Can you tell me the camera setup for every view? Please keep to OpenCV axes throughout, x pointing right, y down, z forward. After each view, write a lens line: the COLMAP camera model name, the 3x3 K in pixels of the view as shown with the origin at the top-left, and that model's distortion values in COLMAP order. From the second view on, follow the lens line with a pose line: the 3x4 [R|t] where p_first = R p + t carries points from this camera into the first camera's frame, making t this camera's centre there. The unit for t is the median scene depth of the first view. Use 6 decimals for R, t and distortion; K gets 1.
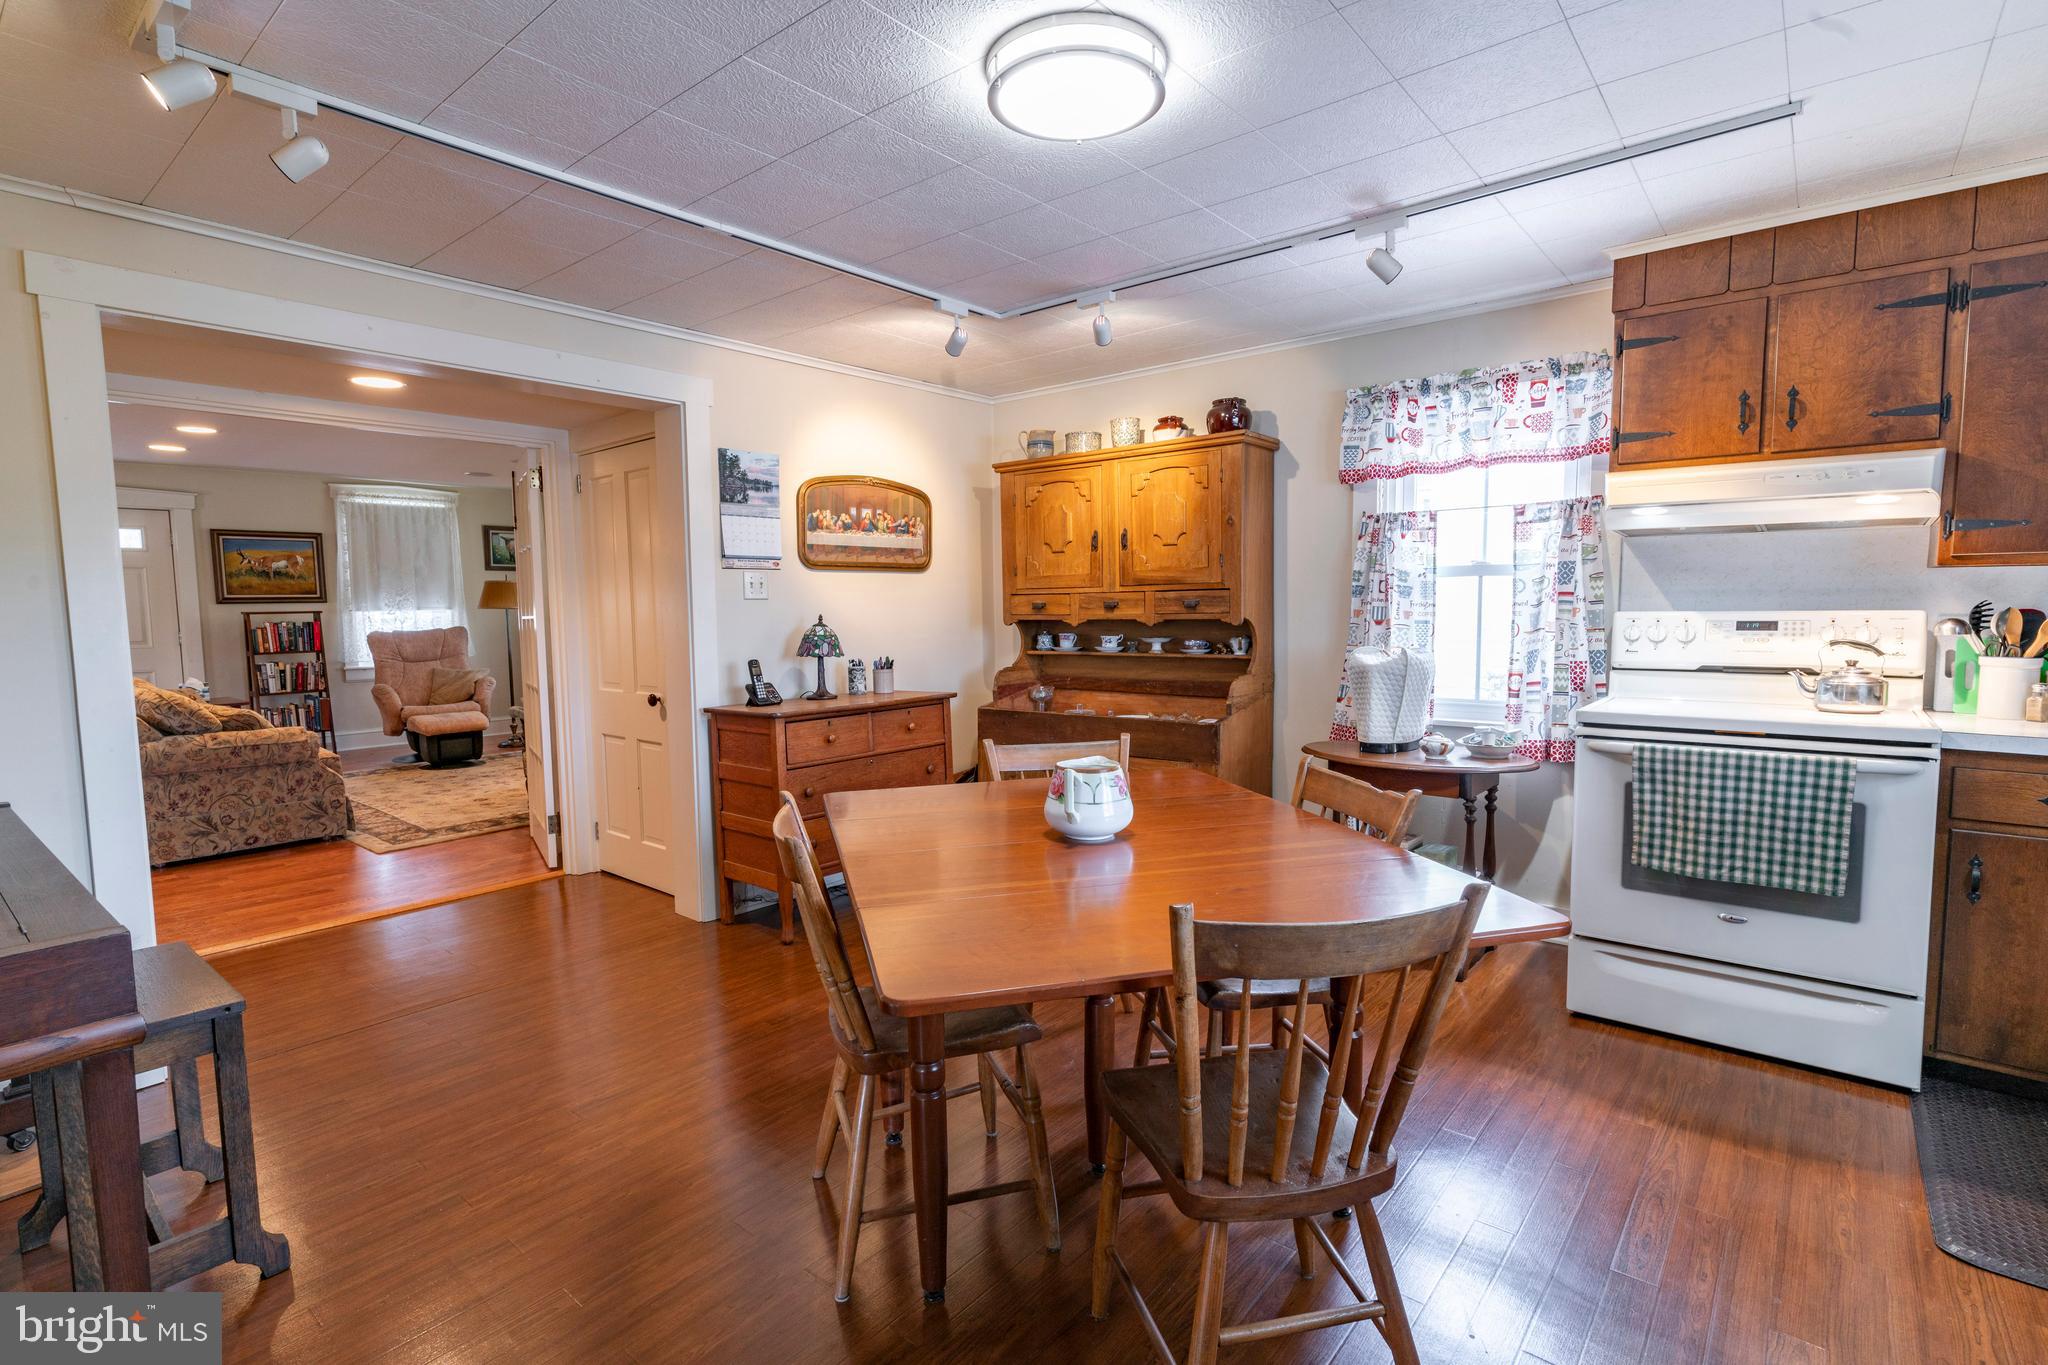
lens RADIAL K [[971.1, 0, 1024.0], [0, 971.1, 682.5], [0, 0, 1]] dist [0.001316, 0.000678]
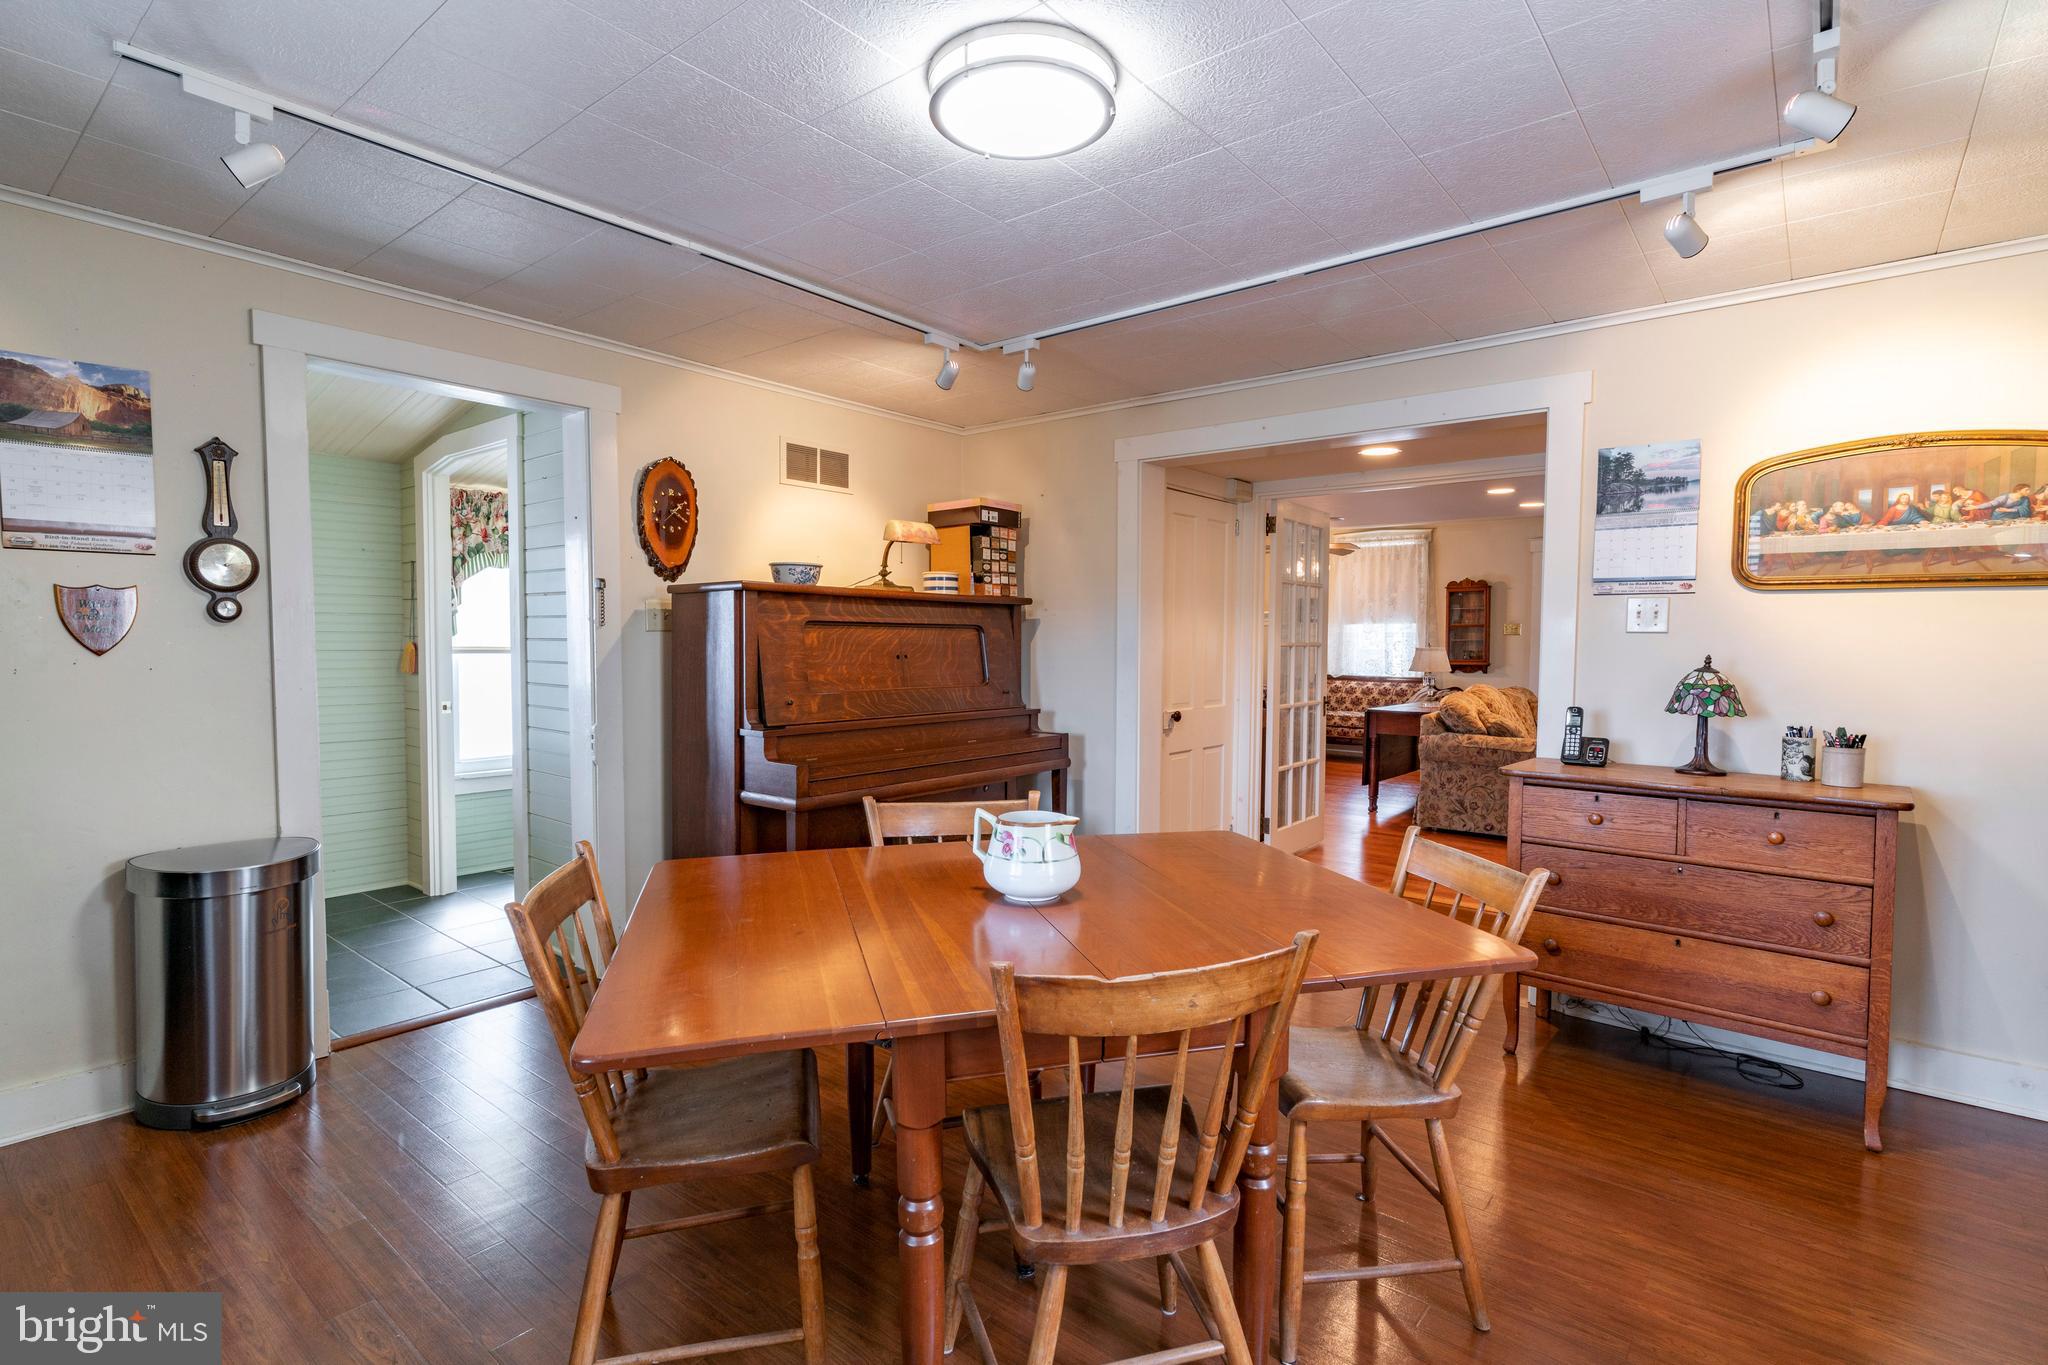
lens RADIAL K [[971.1, 0, 1024.0], [0, 971.1, 682.5], [0, 0, 1]] dist [0.001316, 0.000678]
pose [[0.007780, 0.062842, -0.997993, 0.382745], [-0.088272, 0.994170, 0.061913, -0.039009], [0.996066, 0.087613, 0.013282, 0.383819]]
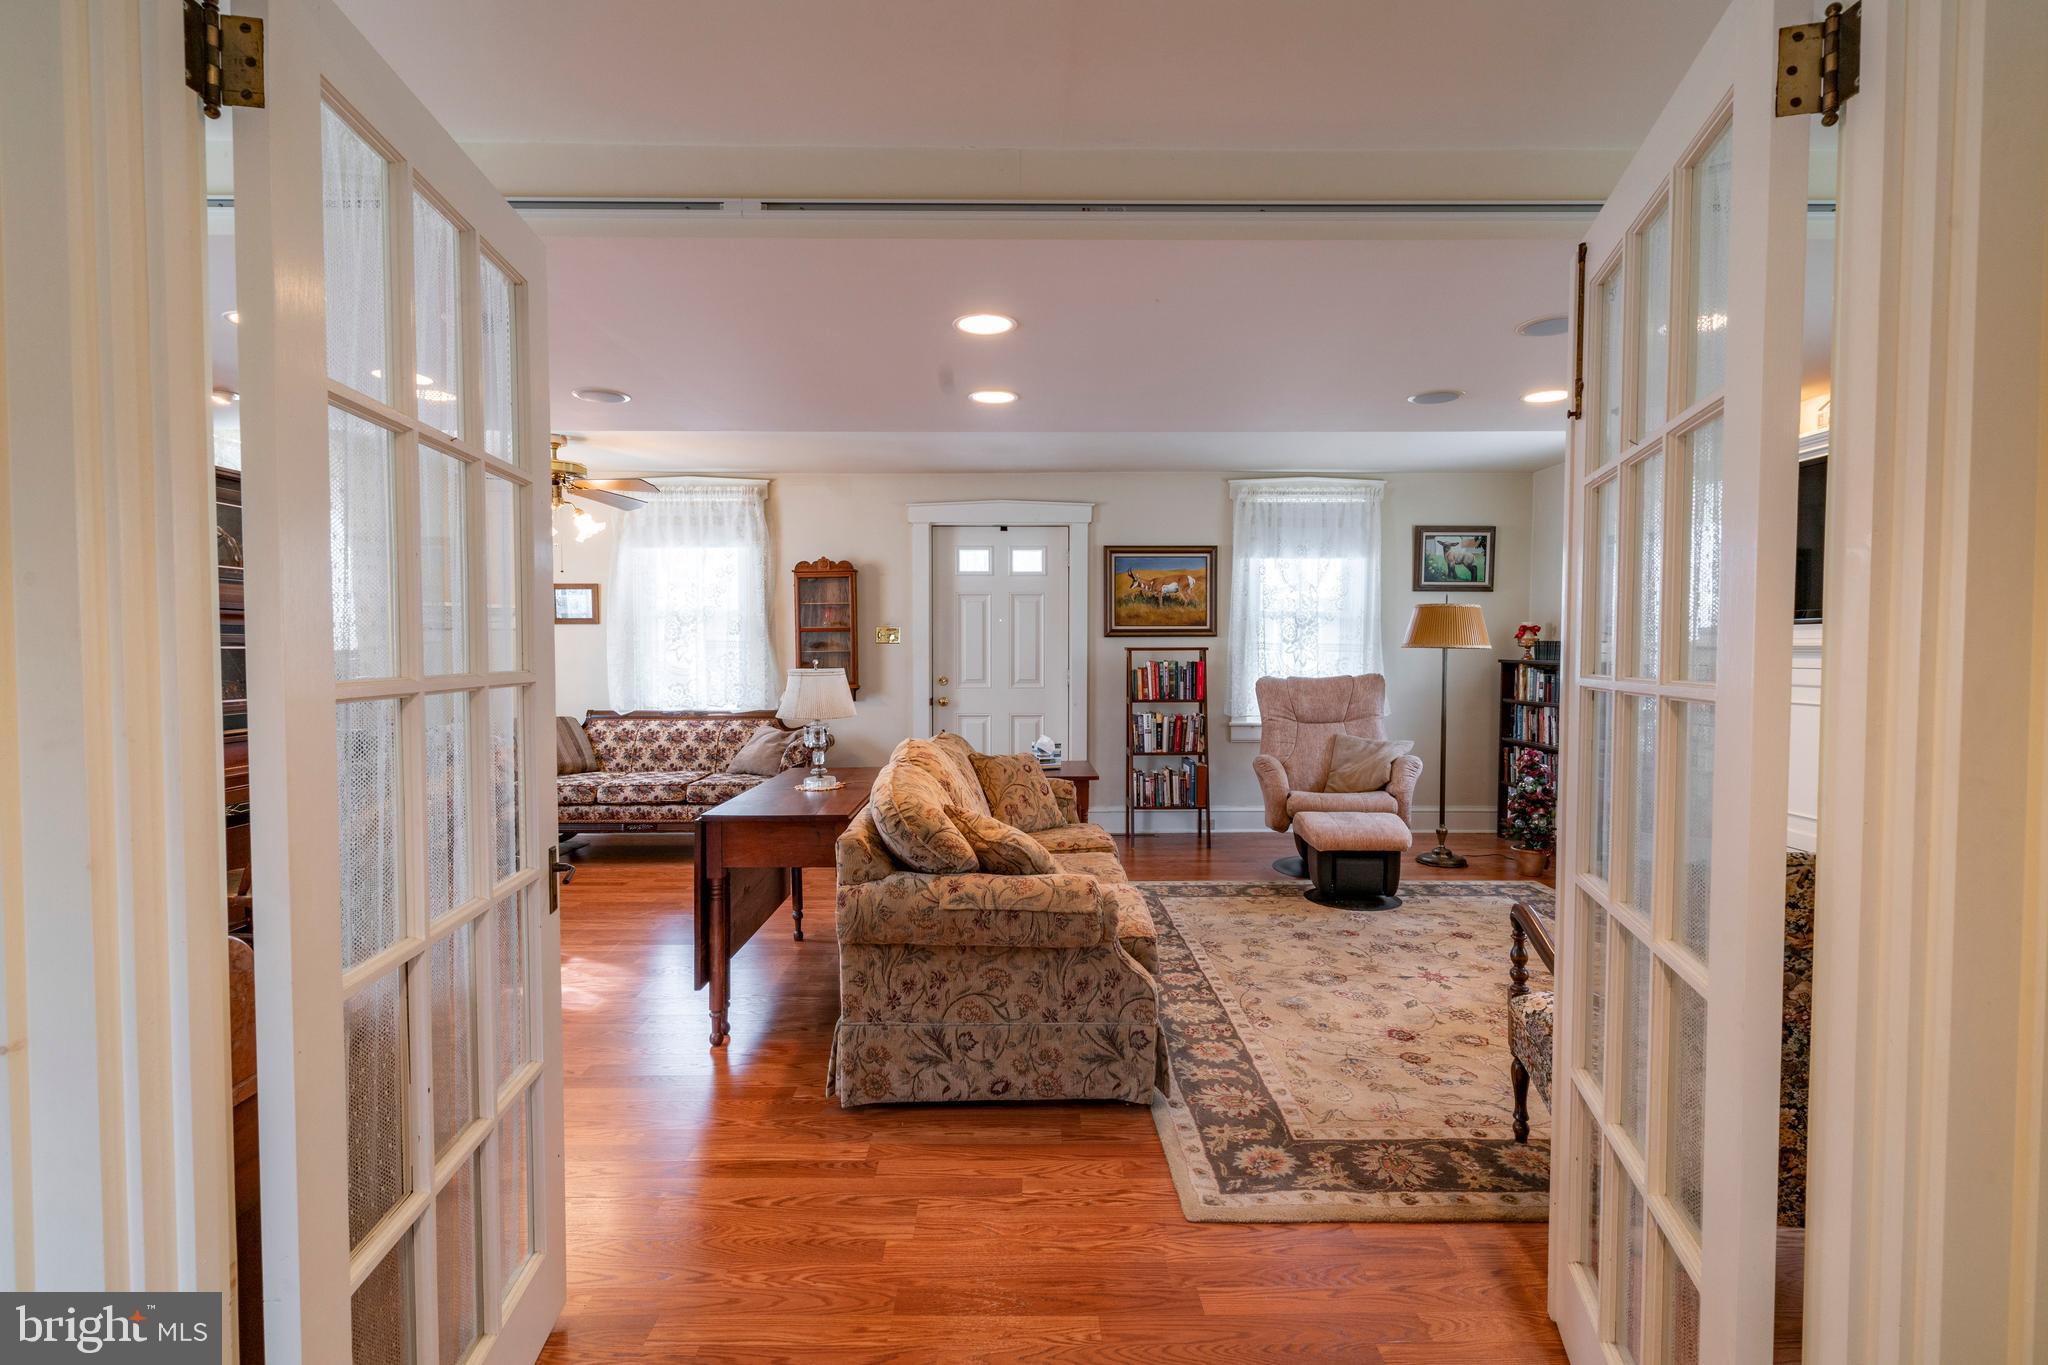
lens RADIAL K [[971.1, 0, 1024.0], [0, 971.1, 682.5], [0, 0, 1]] dist [0.001316, 0.000678]
pose [[0.652213, 0.042604, -0.756838, -0.389597], [-0.071407, 0.997433, -0.005389, -0.051373], [0.754665, 0.057558, 0.653581, 0.639161]]
